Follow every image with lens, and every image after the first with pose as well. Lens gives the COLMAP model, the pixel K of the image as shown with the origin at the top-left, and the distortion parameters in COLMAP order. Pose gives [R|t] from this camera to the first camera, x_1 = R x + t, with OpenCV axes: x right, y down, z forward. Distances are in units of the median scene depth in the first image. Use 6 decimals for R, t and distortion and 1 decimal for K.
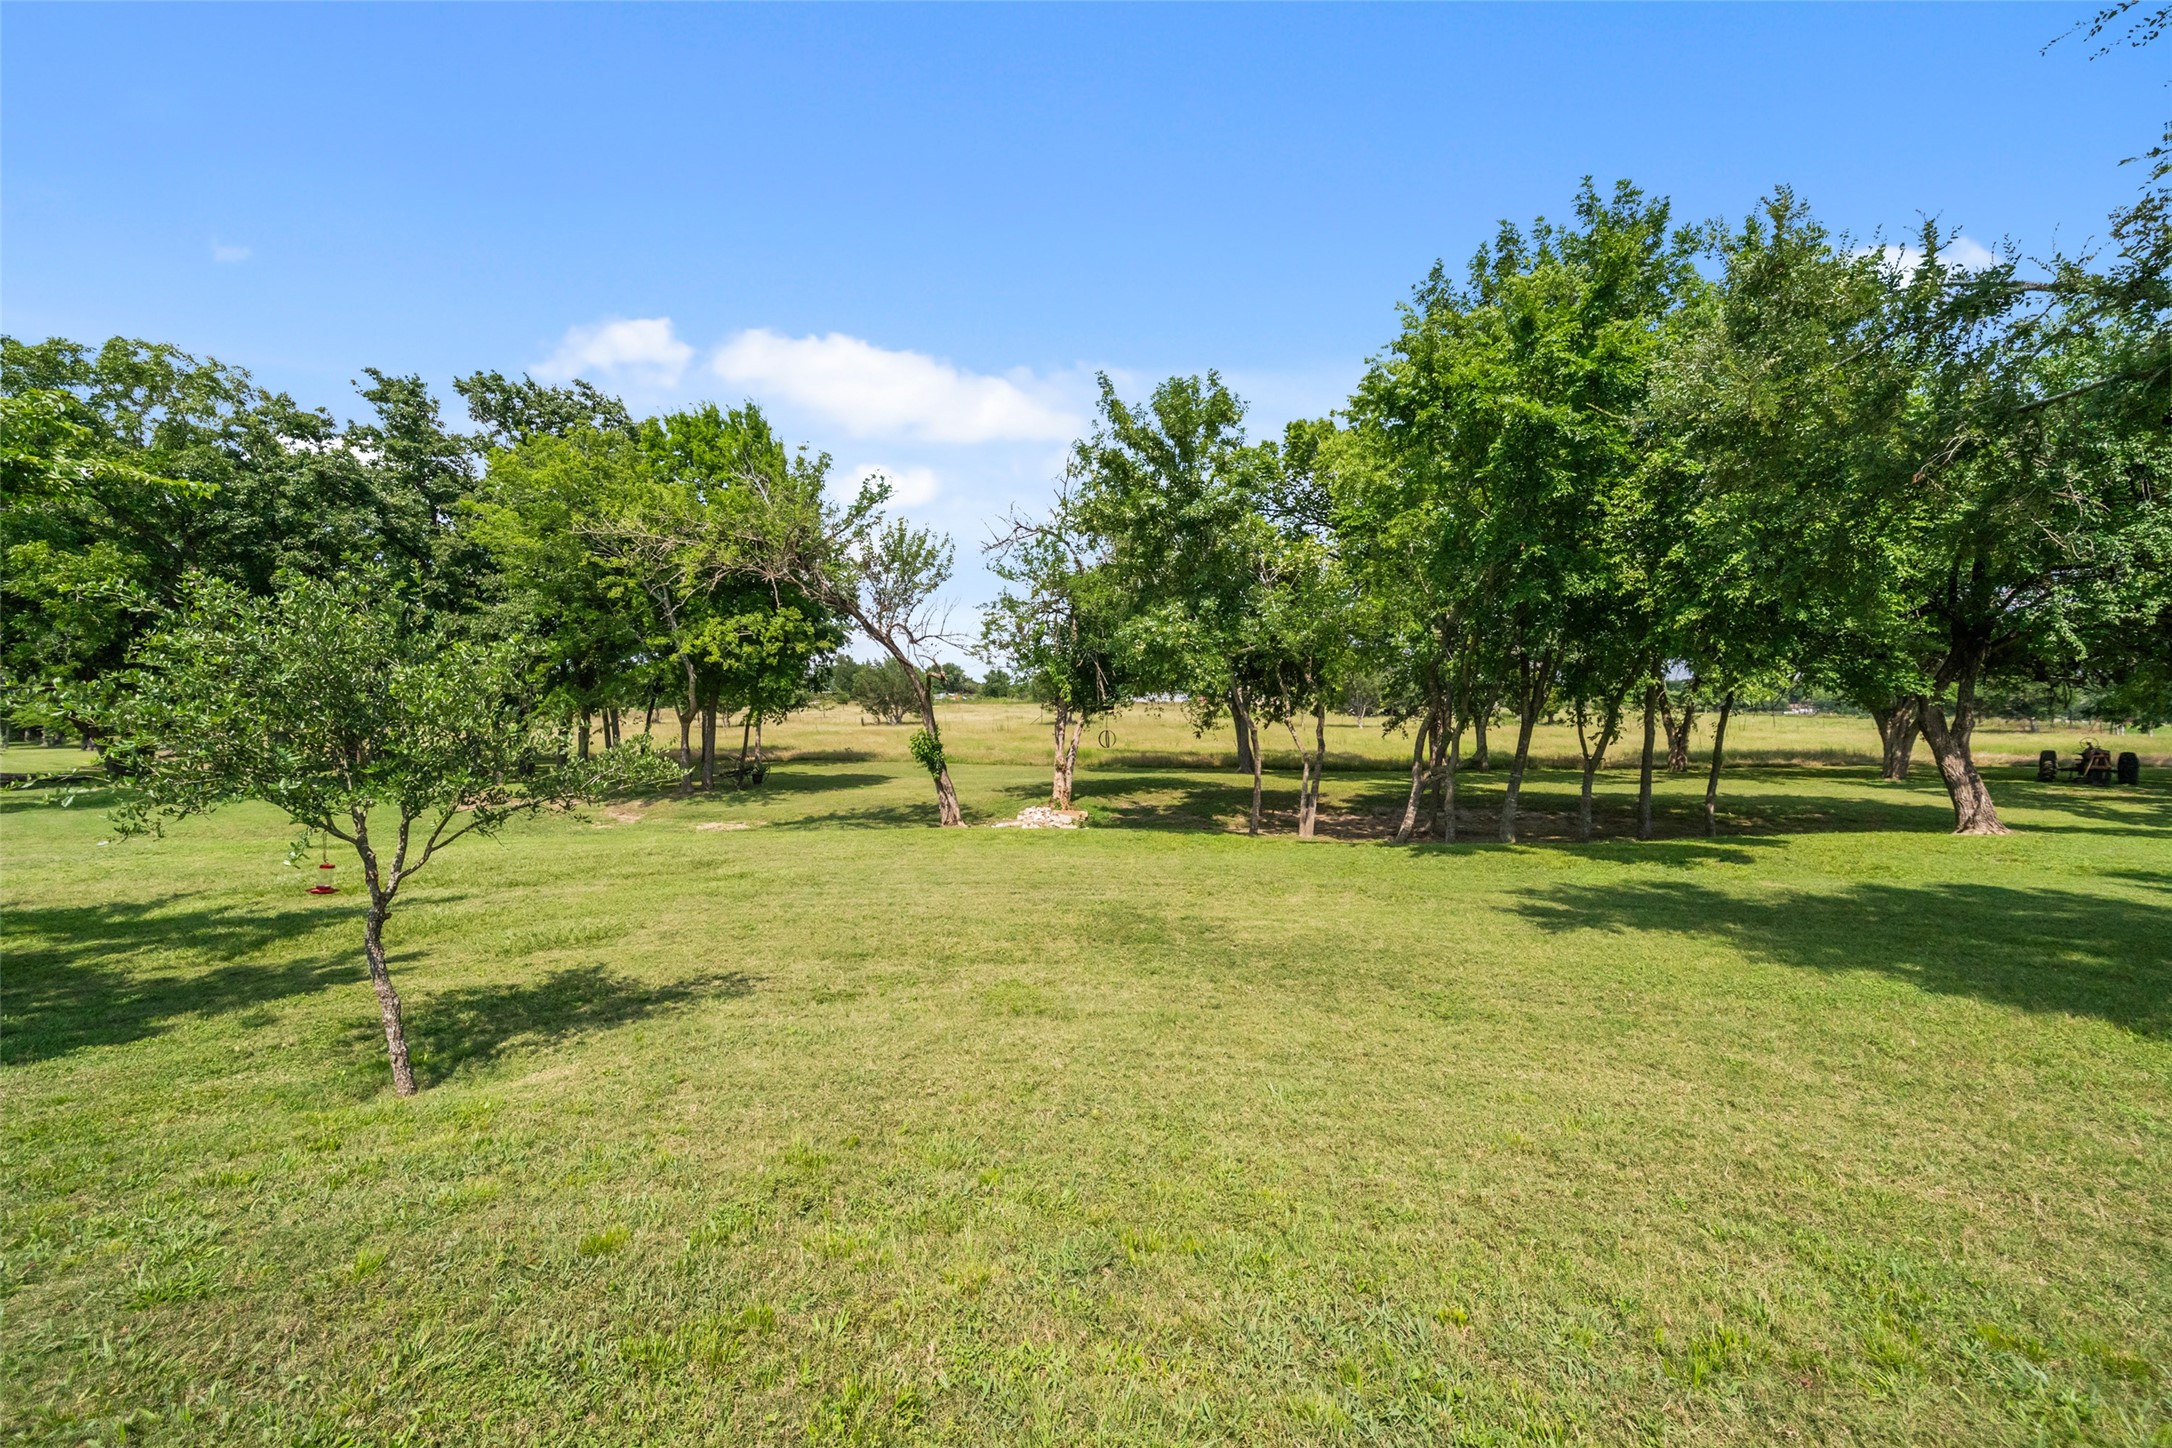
lens RADIAL K [[778.9, 0, 1092.5], [0, 778.9, 729.0], [0, 0, 1]] dist [-0.001790, -0.000830]
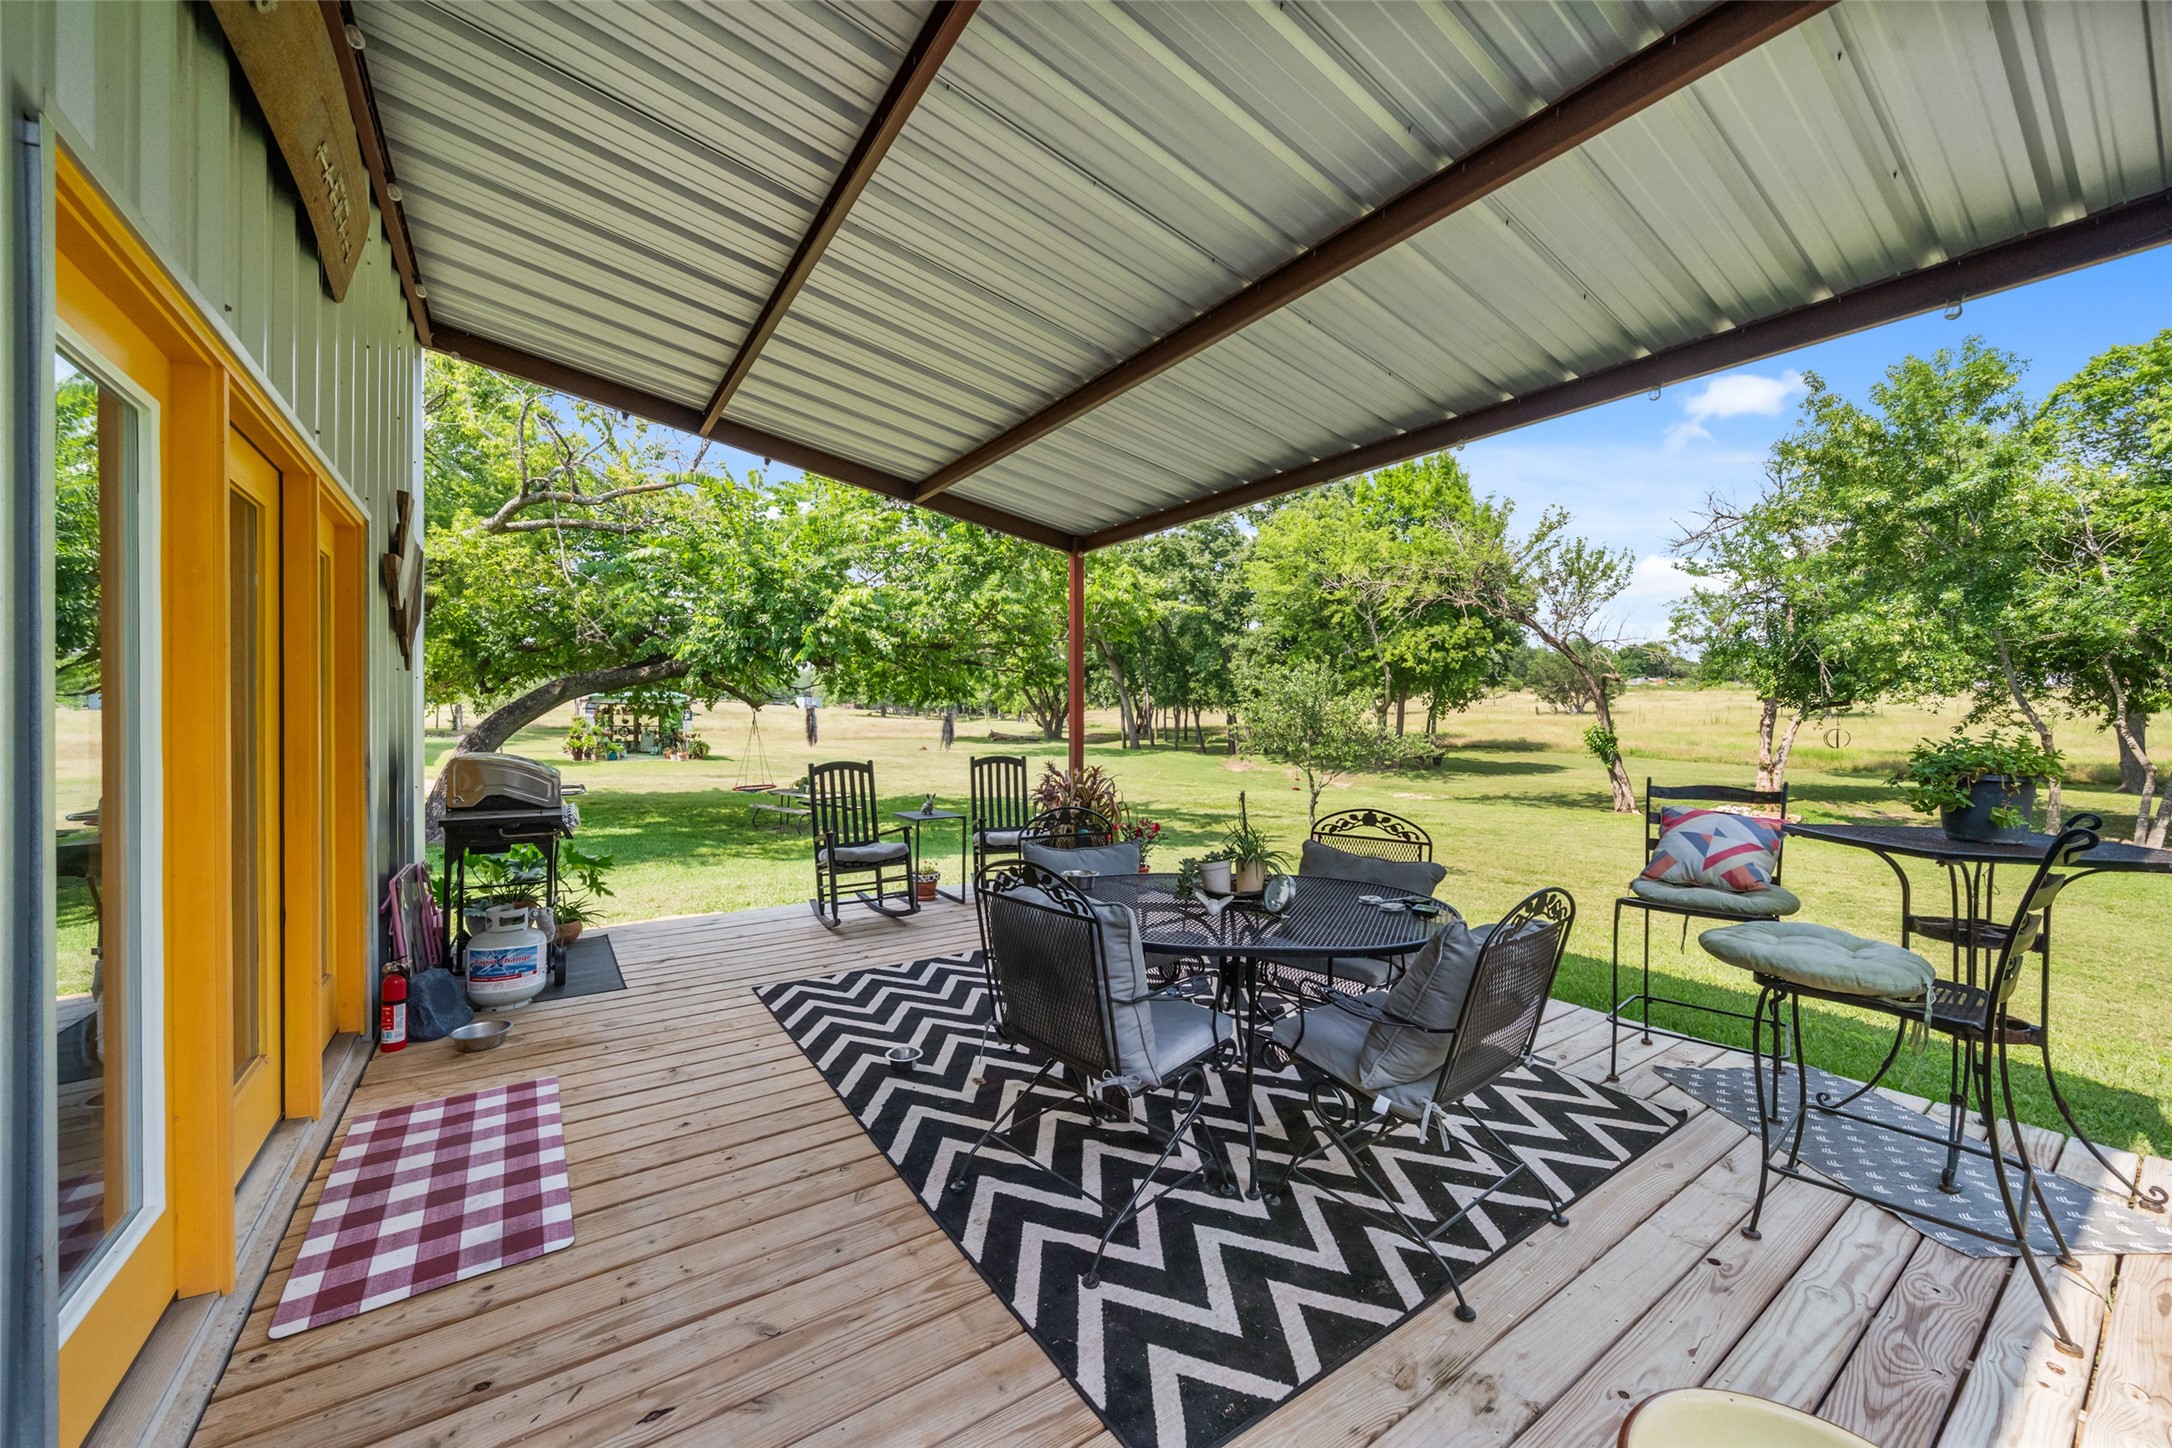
lens RADIAL K [[778.9, 0, 1091.9], [0, 778.9, 730.0], [0, 0, 1]] dist [-0.001790, -0.000830]
pose [[0.691934, 0.027290, -0.721445, 0.073318], [-0.013952, 0.999604, 0.024431, -0.006791], [0.721826, -0.006839, 0.692040, -0.248528]]
